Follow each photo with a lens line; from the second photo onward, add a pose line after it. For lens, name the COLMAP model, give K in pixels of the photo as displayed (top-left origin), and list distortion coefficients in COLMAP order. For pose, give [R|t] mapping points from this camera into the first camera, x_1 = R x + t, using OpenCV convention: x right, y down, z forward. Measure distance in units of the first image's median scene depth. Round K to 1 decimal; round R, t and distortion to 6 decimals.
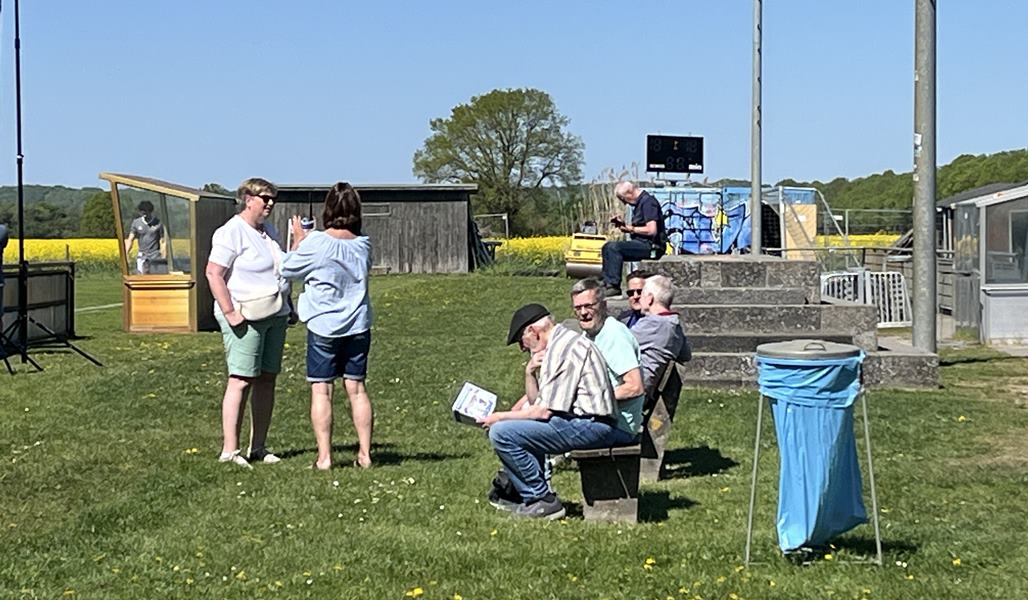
lens RADIAL K [[3446.0, 0, 514.4], [0, 3446.0, 299.2], [0, 0, 1]] dist [0.134695, 0.000000]
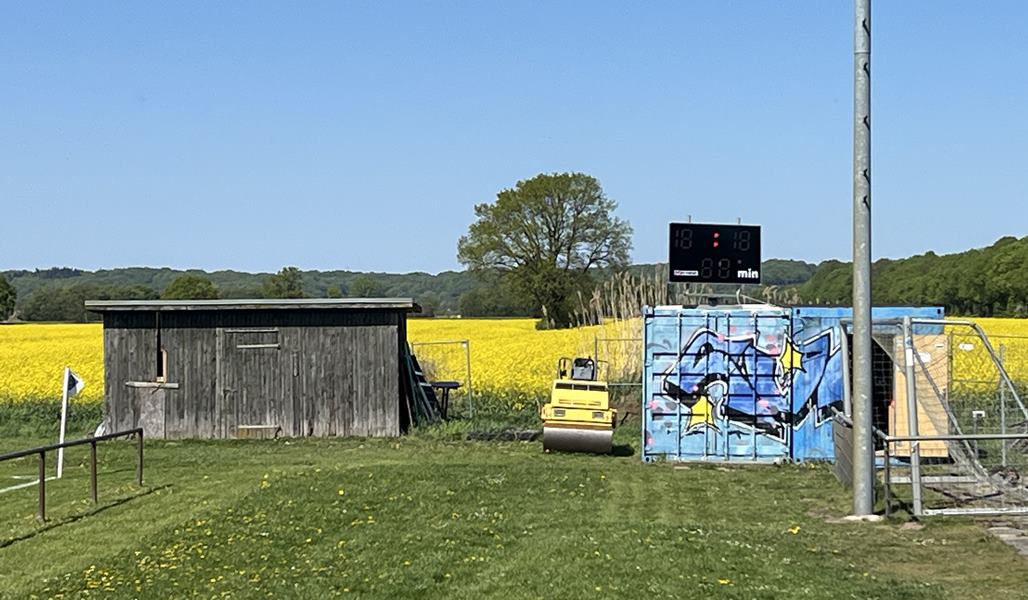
lens RADIAL K [[2774.4, 0, 513.6], [0, 2774.4, 300.6], [0, 0, 1]] dist [0.118180, 0.000000]
pose [[0.999513, -0.004390, -0.030893, 0.024456], [0.003826, 0.999825, -0.018293, -0.023361], [0.030968, 0.018166, 0.999355, 0.475273]]
